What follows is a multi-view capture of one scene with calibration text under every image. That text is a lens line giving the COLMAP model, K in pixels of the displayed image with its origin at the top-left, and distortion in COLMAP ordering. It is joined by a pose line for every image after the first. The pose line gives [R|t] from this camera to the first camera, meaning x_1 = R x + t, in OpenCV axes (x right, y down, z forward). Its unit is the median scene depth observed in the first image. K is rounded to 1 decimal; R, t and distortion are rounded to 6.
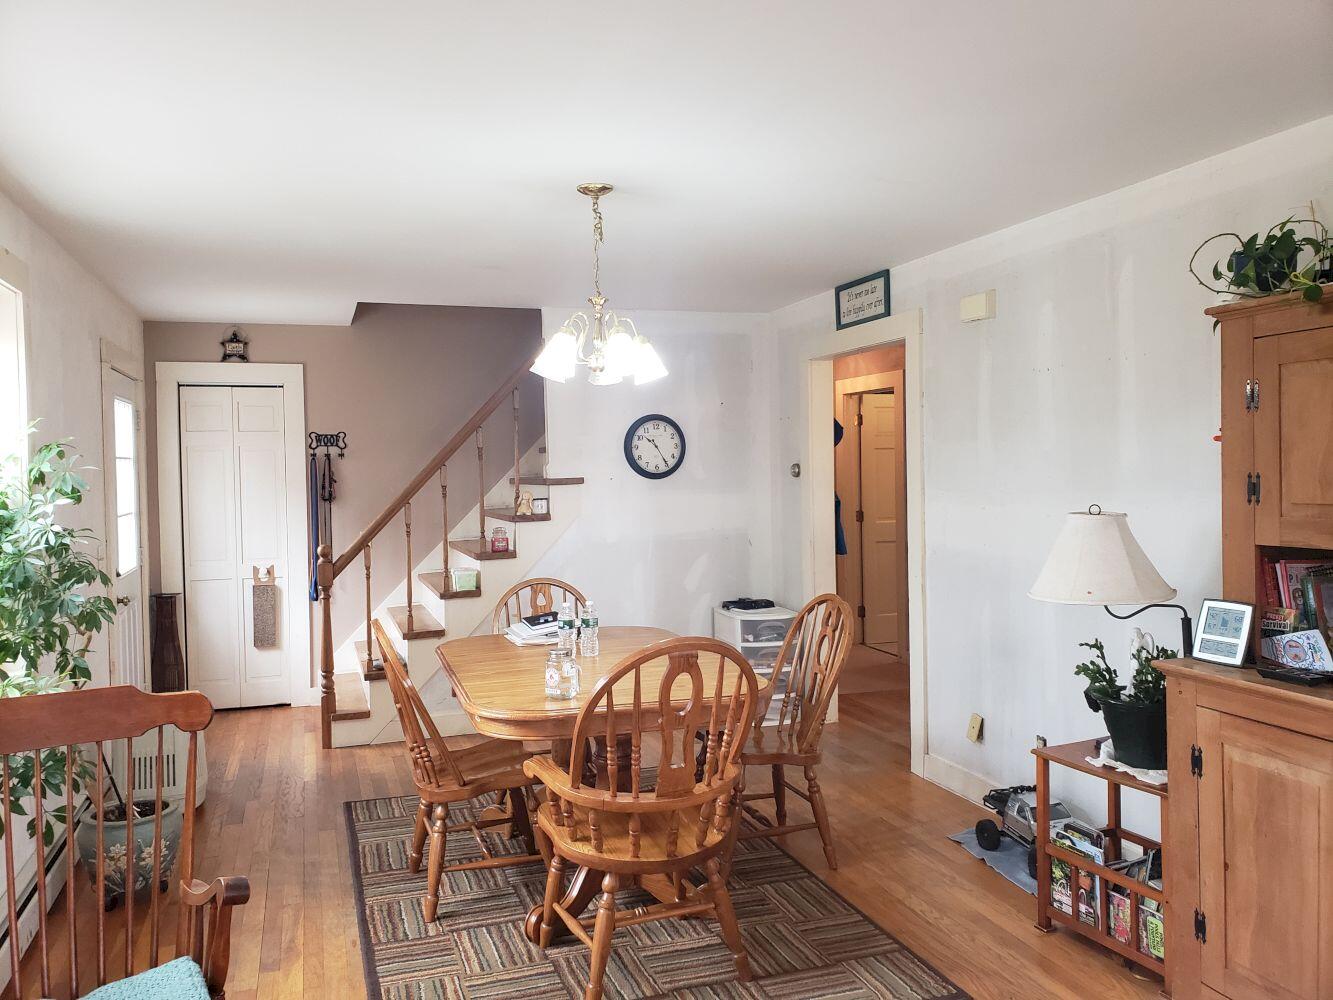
lens RADIAL K [[1032.0, 0, 660.8], [0, 1032.0, 492.5], [0, 0, 1]] dist [0.060415, -0.048310]
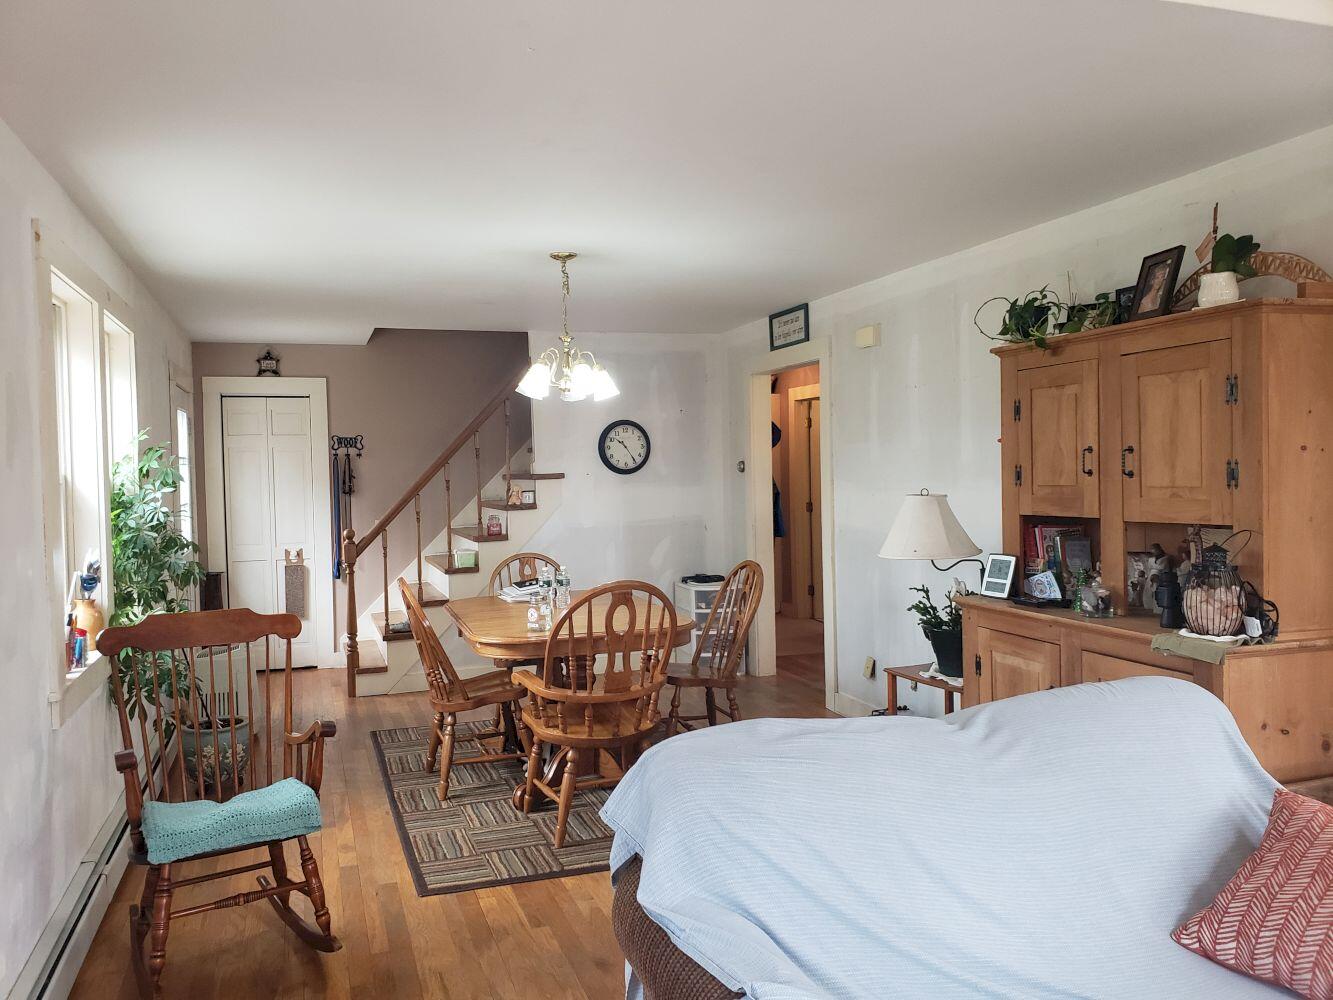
lens RADIAL K [[1115.4, 0, 666.5], [0, 1115.4, 500.0], [0, 0, 1]] dist [0.159133, -0.328055]
pose [[0.999988, -0.003657, -0.003289, 0.063475], [0.003670, 0.999984, 0.004198, 0.015421], [0.003274, -0.004210, 0.999986, -0.392233]]
